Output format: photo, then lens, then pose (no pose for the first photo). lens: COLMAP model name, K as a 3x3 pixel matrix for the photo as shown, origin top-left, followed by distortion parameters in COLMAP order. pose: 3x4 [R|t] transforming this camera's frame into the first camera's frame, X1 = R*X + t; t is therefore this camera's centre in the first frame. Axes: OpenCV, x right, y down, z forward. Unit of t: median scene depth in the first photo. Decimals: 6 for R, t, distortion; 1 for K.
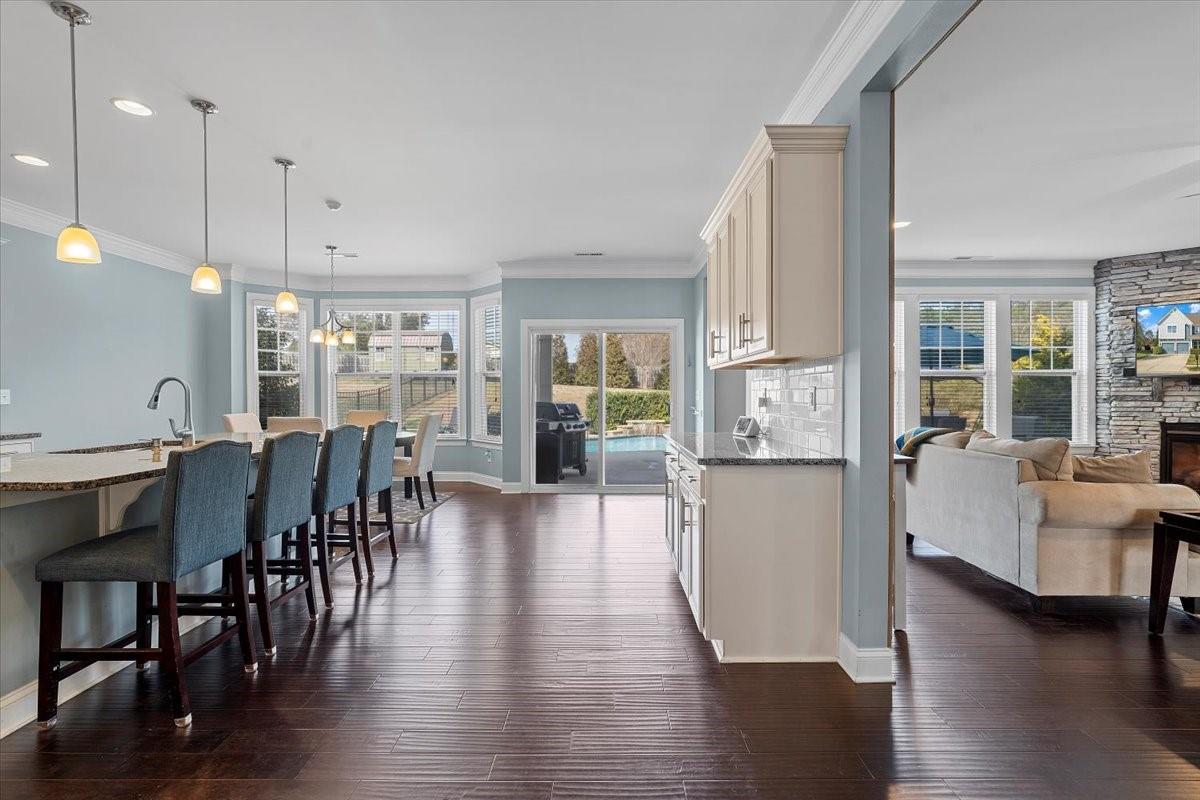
lens RADIAL K [[547.3, 0, 602.1], [0, 547.3, 397.0], [0, 0, 1]] dist [-0.000144, 0.000728]
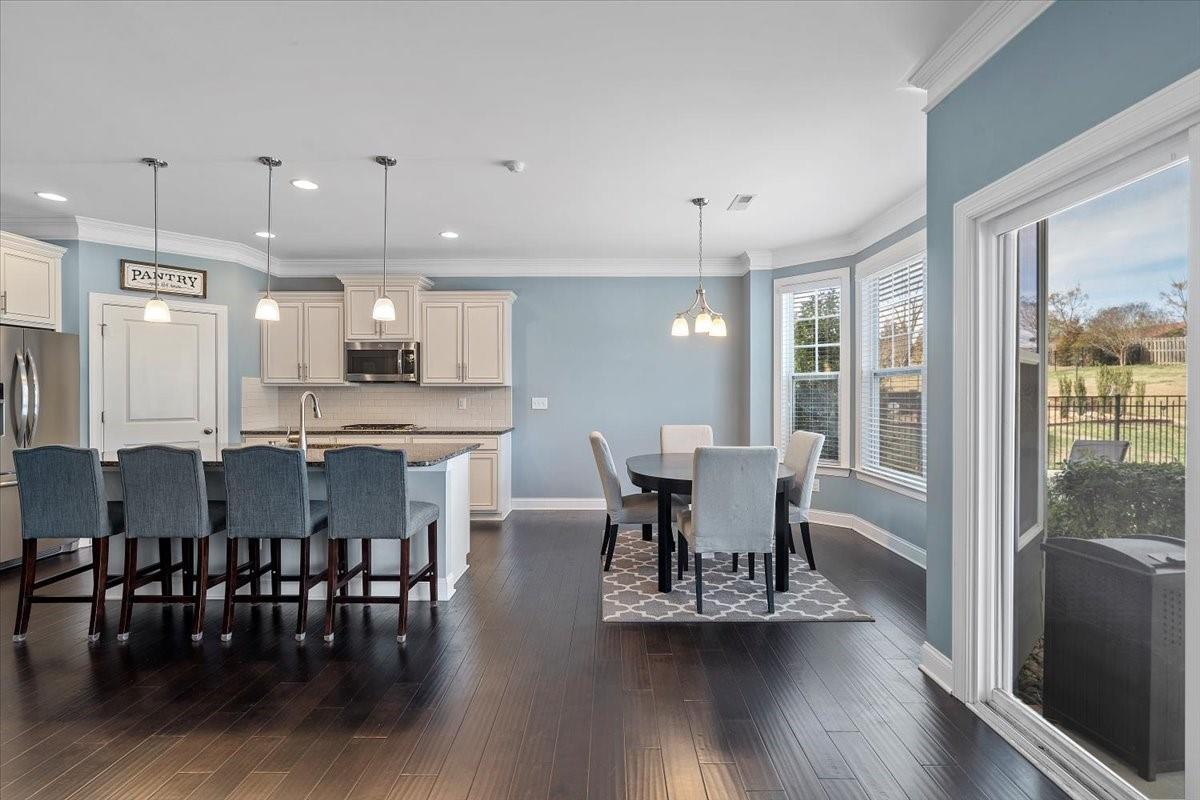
lens RADIAL K [[556.8, 0, 600.0], [0, 556.8, 400.0], [0, 0, 1]] dist [-0.000624, 0.000578]
pose [[-0.001618, 0.011852, -0.999928, 0.206894], [-0.006653, 0.999908, 0.011862, -0.017692], [0.999977, 0.006672, -0.001539, 0.773648]]
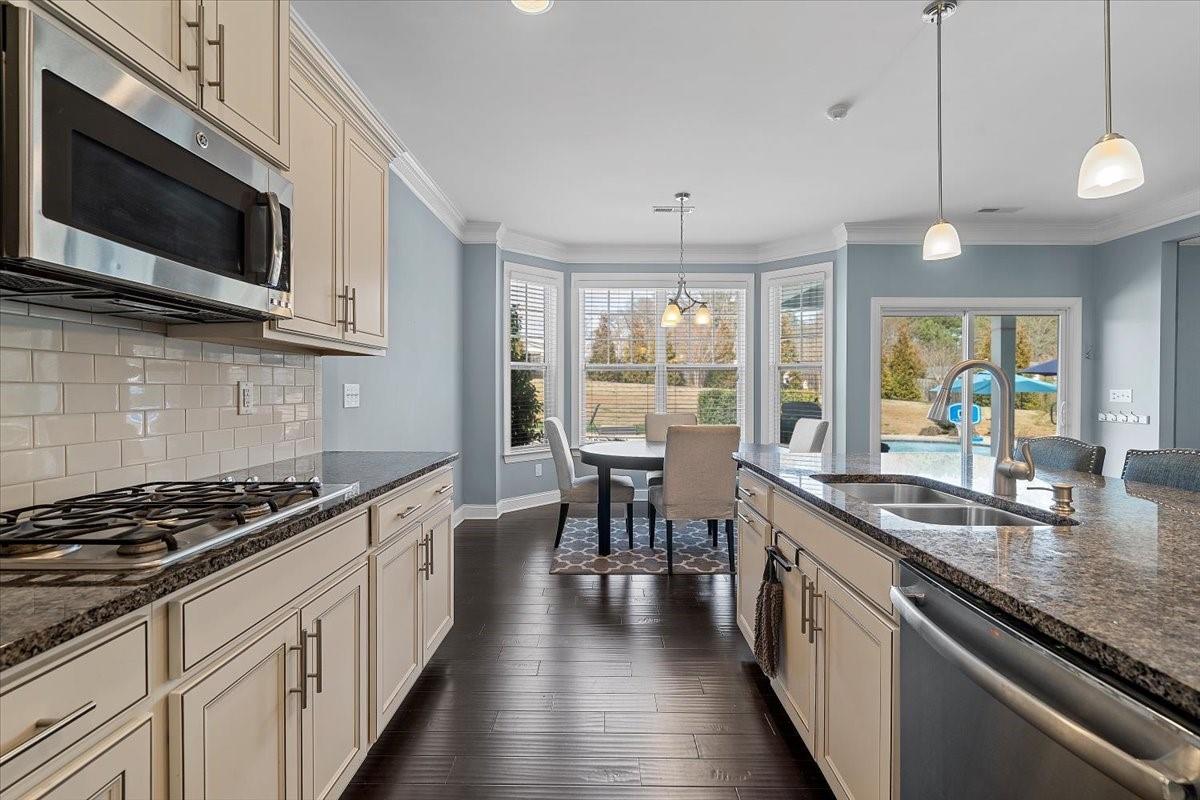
lens RADIAL K [[543.0, 0, 600.3], [0, 543.0, 395.5], [0, 0, 1]] dist [0.000262, 0.000484]
pose [[0.999977, 0.005151, 0.004470, -0.538752], [-0.005159, 0.999985, 0.001778, -0.001488], [-0.004461, -0.001801, 0.999988, 0.231523]]
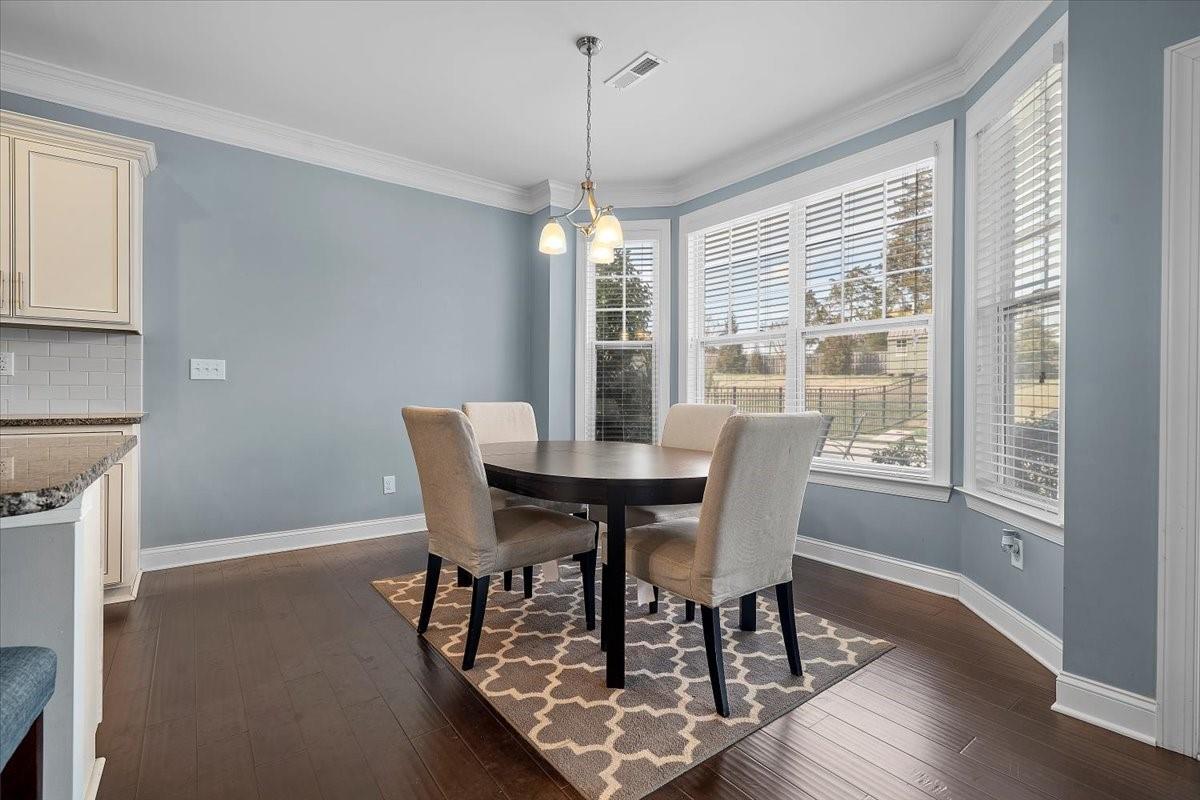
lens RADIAL K [[543.0, 0, 600.3], [0, 543.0, 395.5], [0, 0, 1]] dist [0.000262, 0.000484]
pose [[0.614580, 0.011790, -0.788766, -0.111408], [-0.015129, 0.999881, 0.003158, 0.017626], [0.788709, 0.009992, 0.614685, 0.646611]]
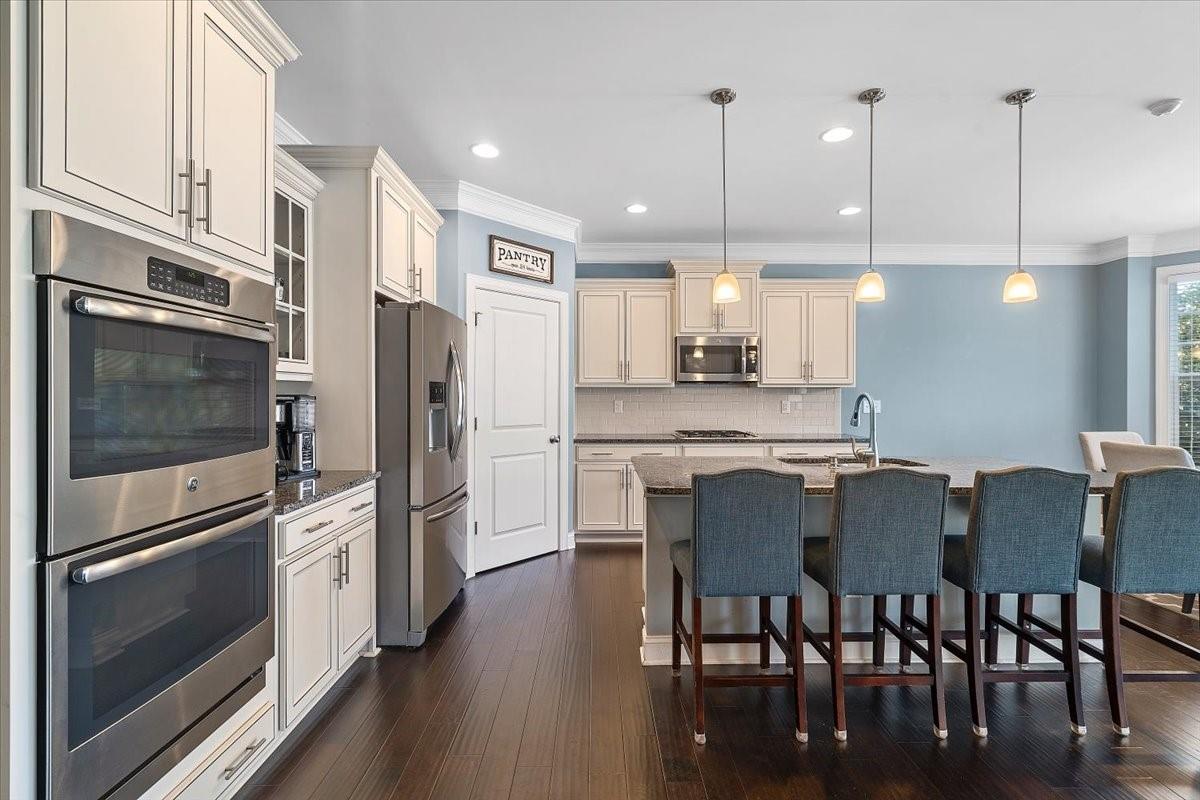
lens RADIAL K [[547.3, 0, 602.1], [0, 547.3, 397.0], [0, 0, 1]] dist [-0.000144, 0.000728]
pose [[0.026737, 0.003624, -0.999636, 0.076392], [-0.007554, 0.999966, 0.003423, -0.014554], [0.999614, 0.007460, 0.026763, 0.240973]]
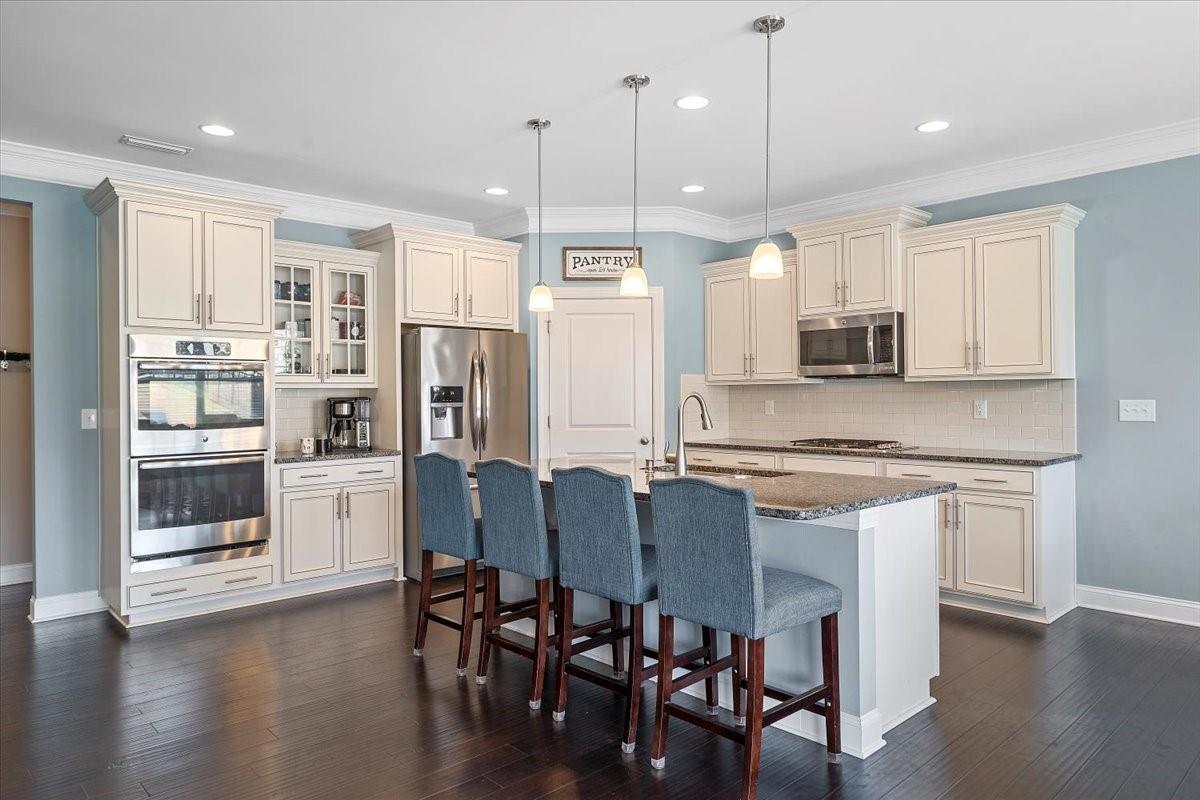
lens RADIAL K [[763.0, 0, 606.2], [0, 763.0, 396.9], [0, 0, 1]] dist [-0.000480, 0.000903]
pose [[-0.721077, 0.006890, -0.692820, 0.062866], [0.003480, 0.999974, 0.006323, -0.017898], [0.692846, 0.002148, -0.721083, 0.830638]]
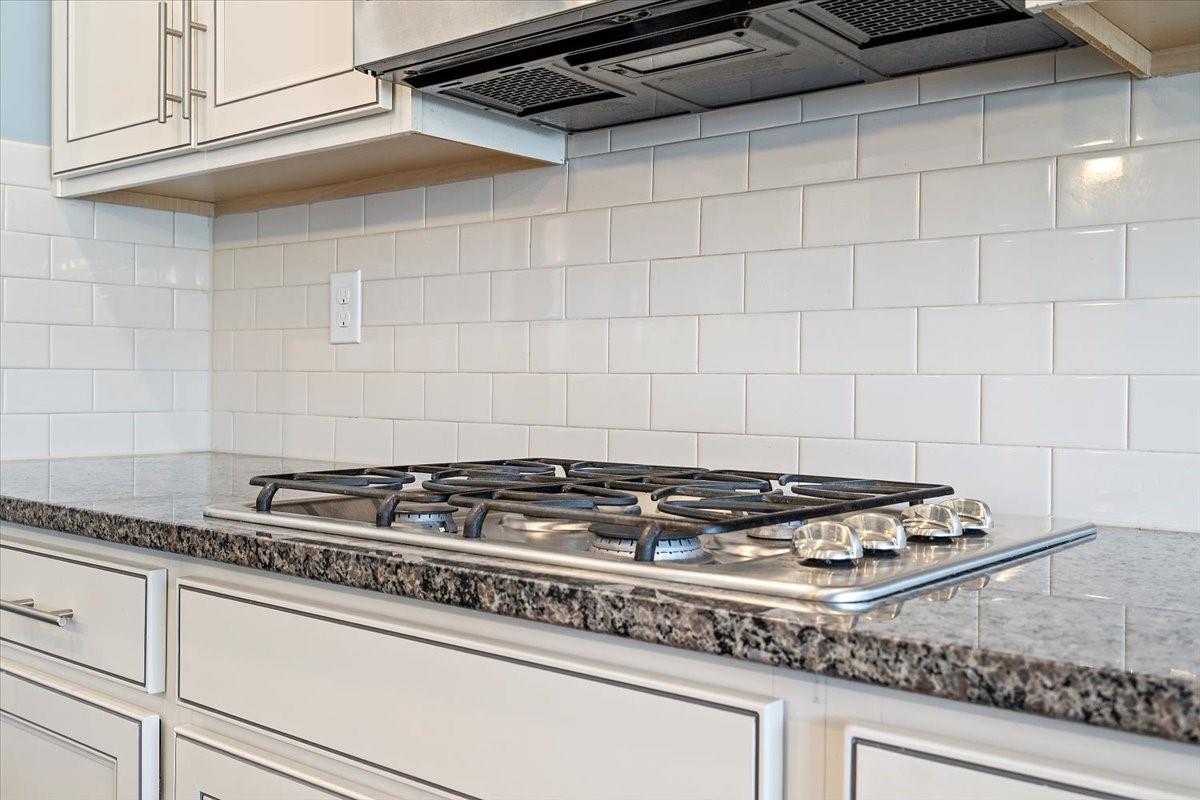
lens RADIAL K [[1192.3, 0, 600.0], [0, 1192.3, 400.0], [0, 0, 1]] dist [0.000618, 0.001921]
pose [[-0.640710, 0.010348, -0.767713, -0.545132], [-0.011309, 0.999673, 0.022913, 0.018964], [0.767700, 0.023363, -0.640384, 0.537049]]
